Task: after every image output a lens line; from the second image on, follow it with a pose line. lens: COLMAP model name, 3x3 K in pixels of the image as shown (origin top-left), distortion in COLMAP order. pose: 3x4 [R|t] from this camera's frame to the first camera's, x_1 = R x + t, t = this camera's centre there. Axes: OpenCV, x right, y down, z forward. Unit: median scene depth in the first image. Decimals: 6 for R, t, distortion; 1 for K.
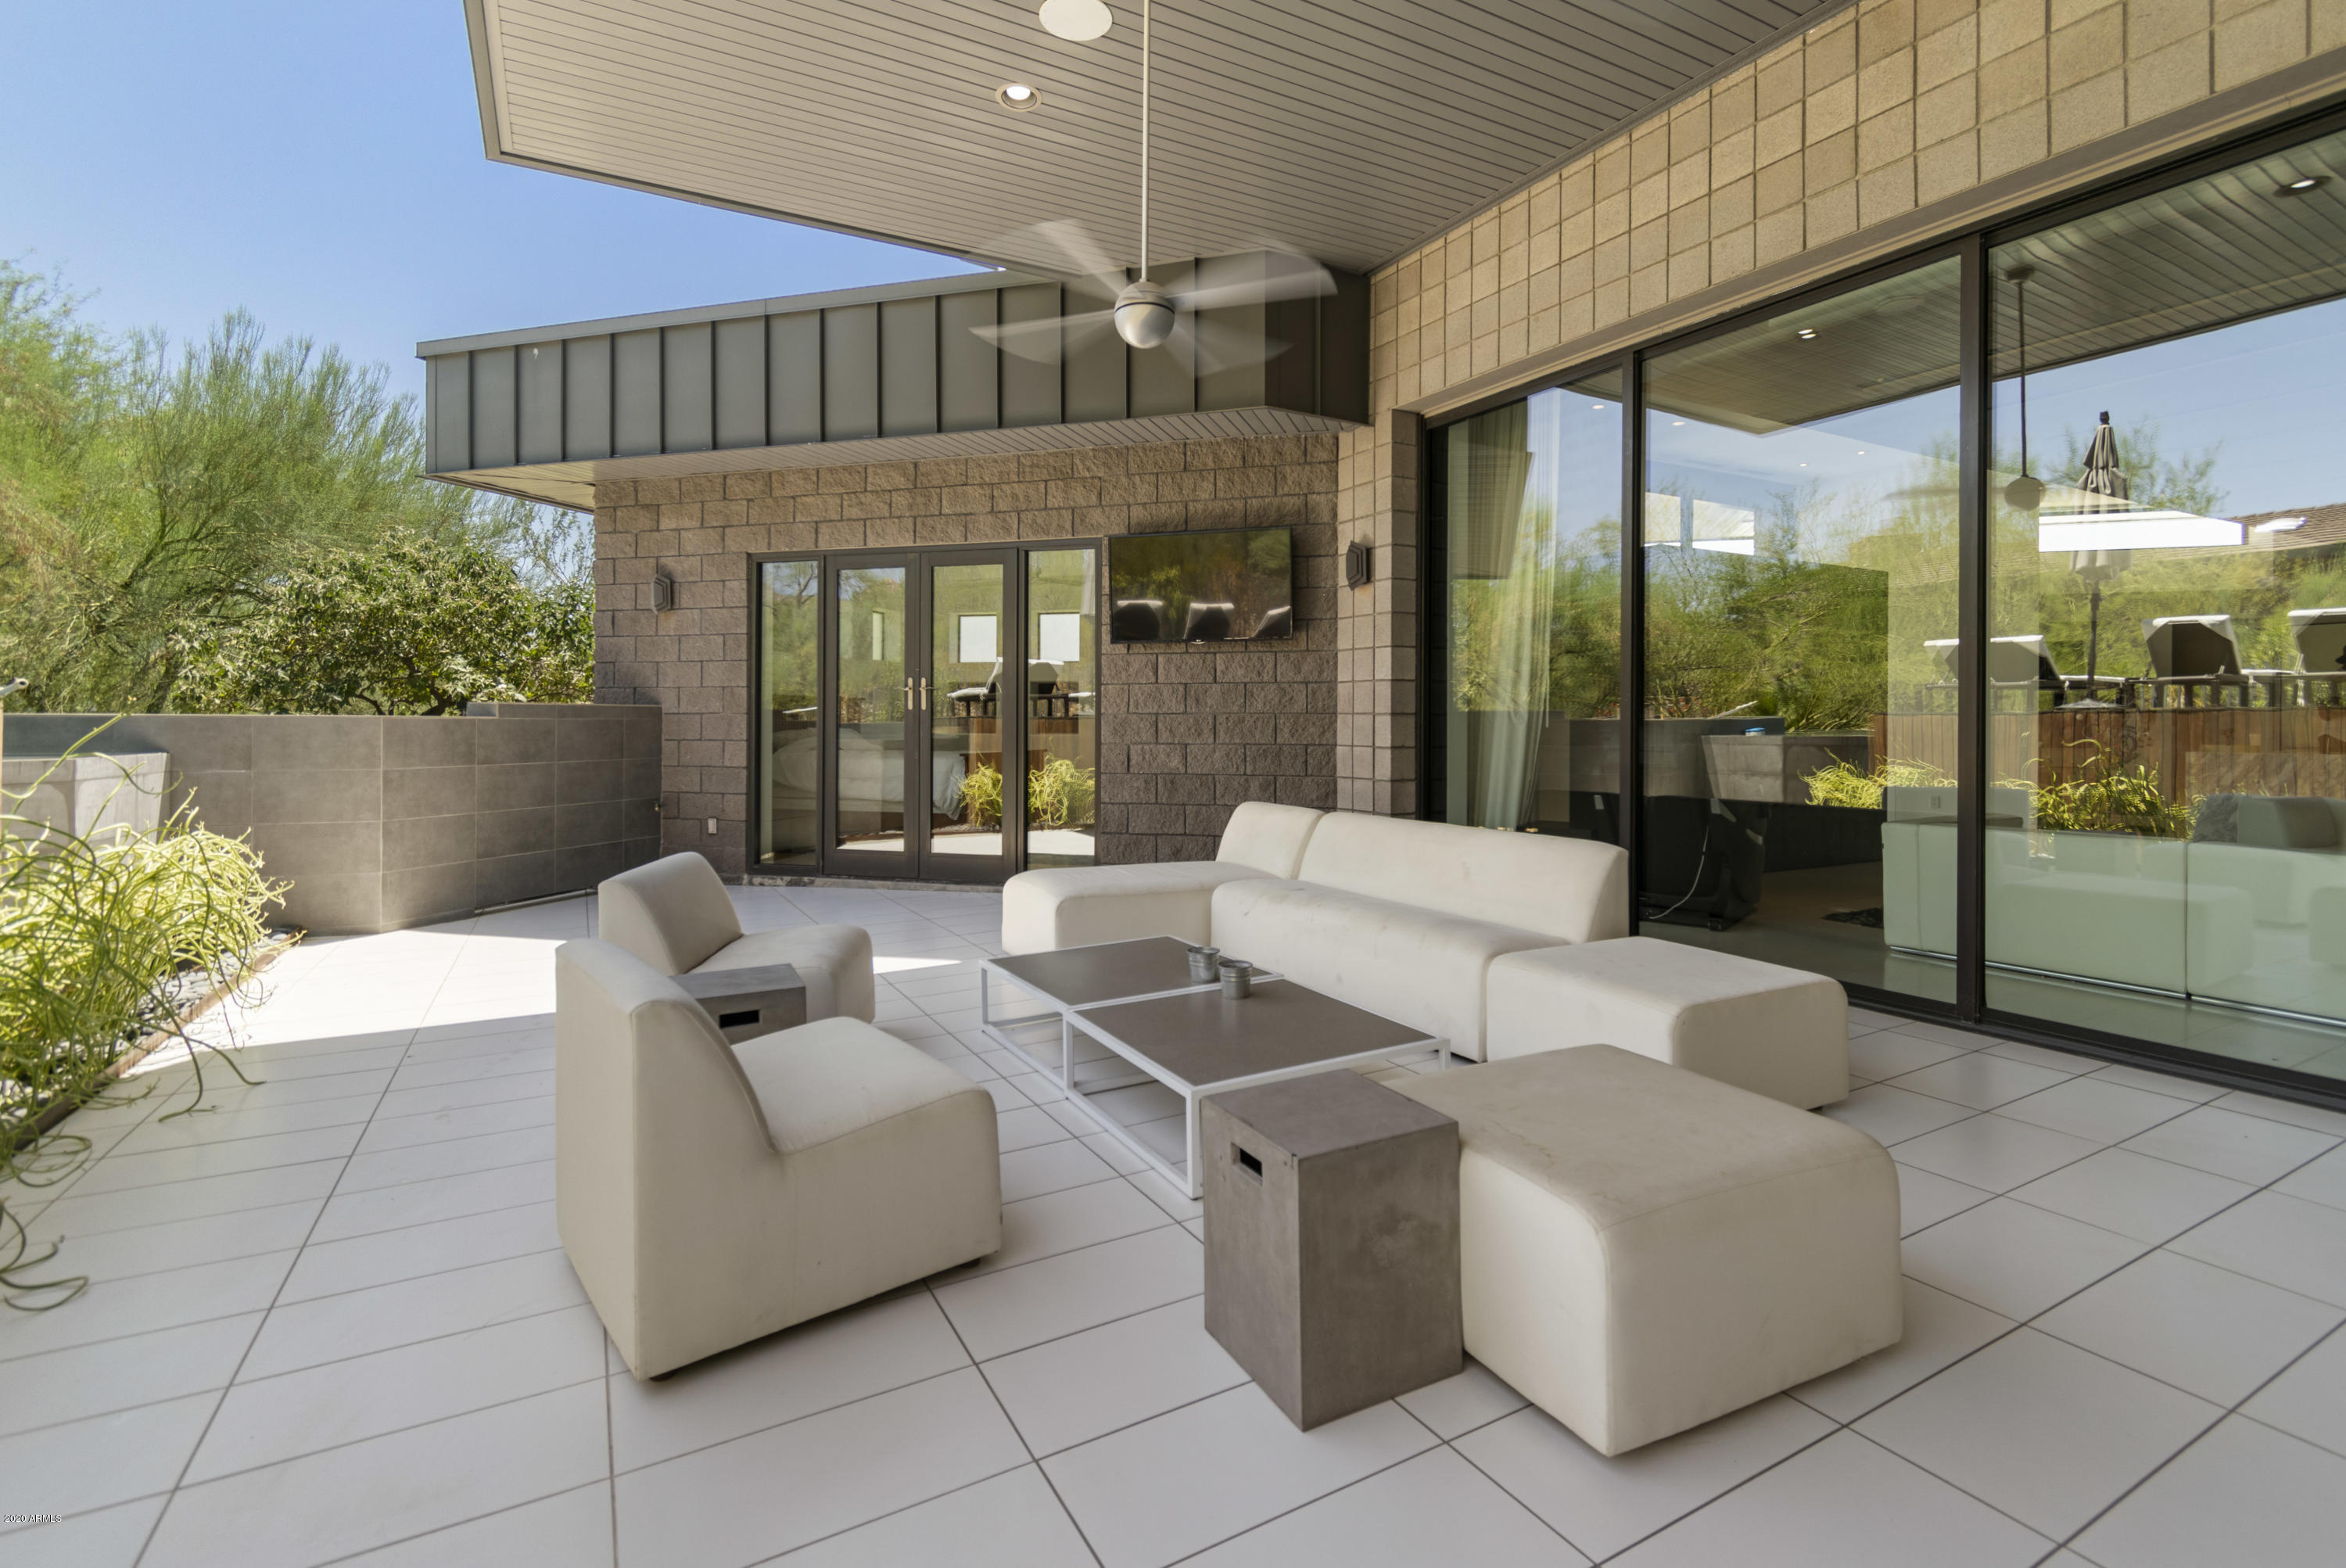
lens RADIAL K [[1085.4, 0, 1171.5], [0, 1085.4, 715.3], [0, 0, 1]] dist [0.001453, 0.000085]
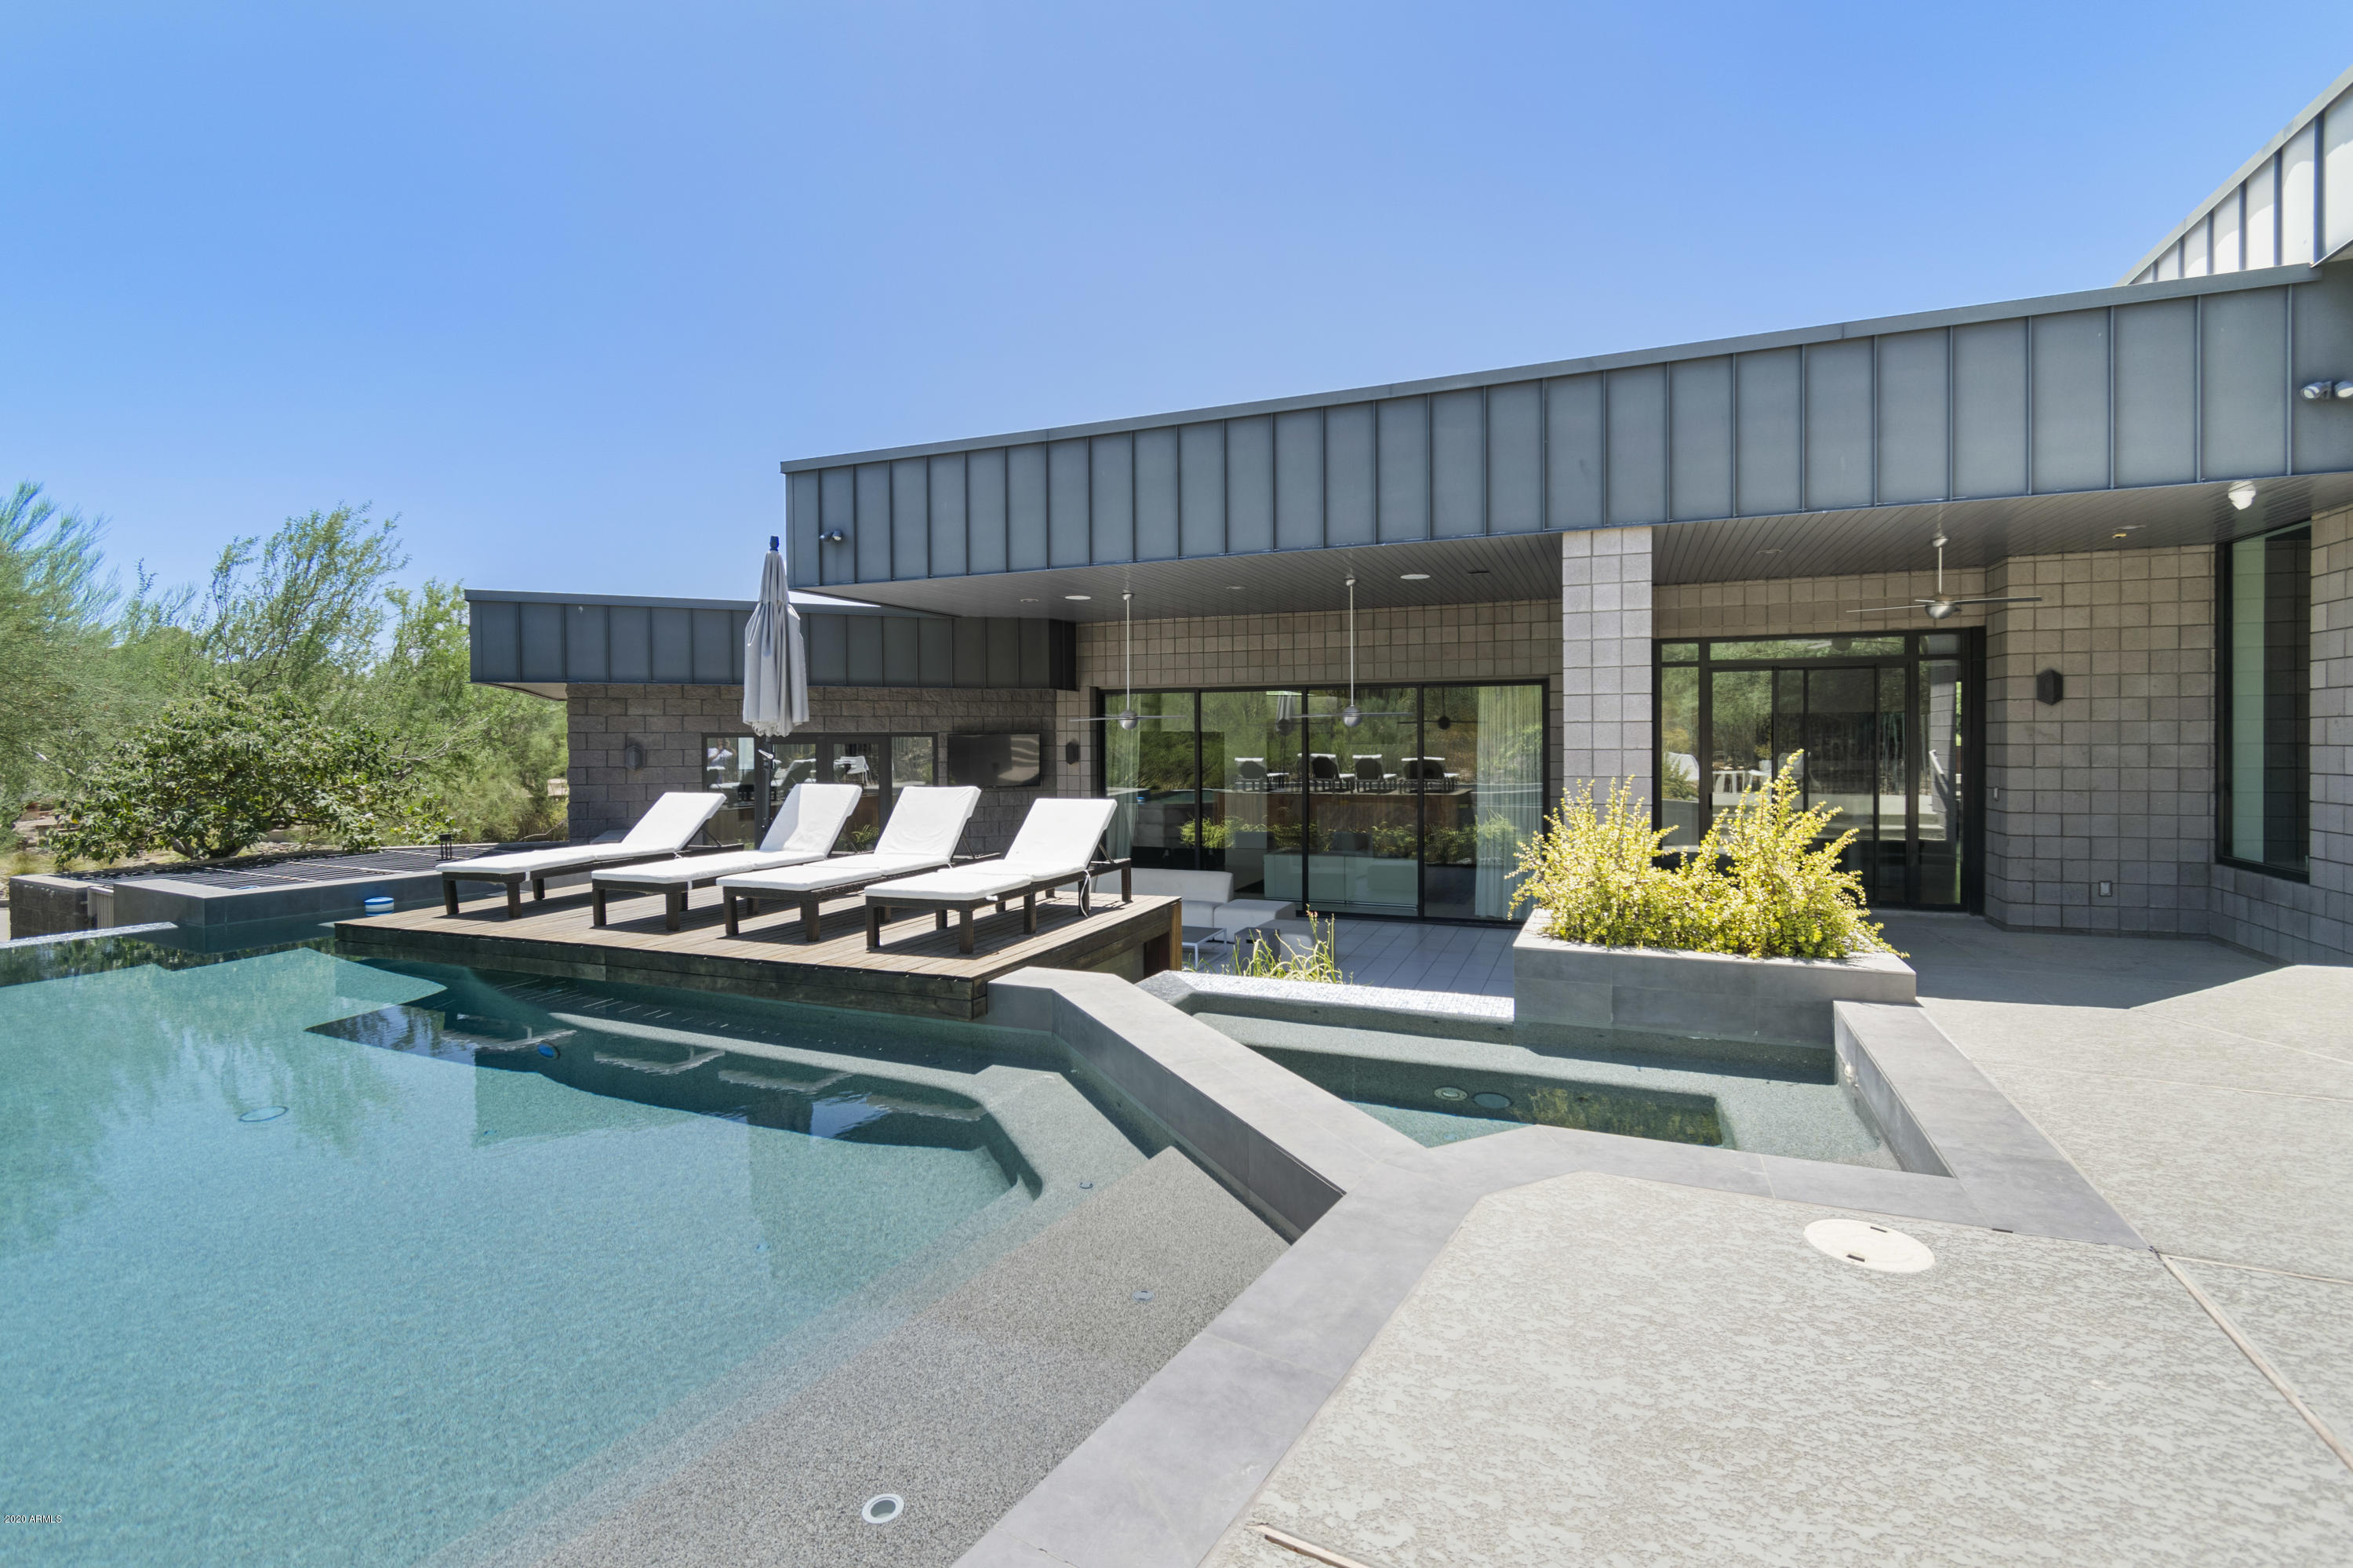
lens RADIAL K [[1103.3, 0, 1162.0], [0, 1103.3, 732.9], [0, 0, 1]] dist [0.003803, 0.000174]
pose [[0.791413, -0.010929, 0.611184, -1.021199], [0.004304, 0.999915, 0.012308, -0.198666], [-0.611267, -0.007110, 0.791393, -0.866022]]
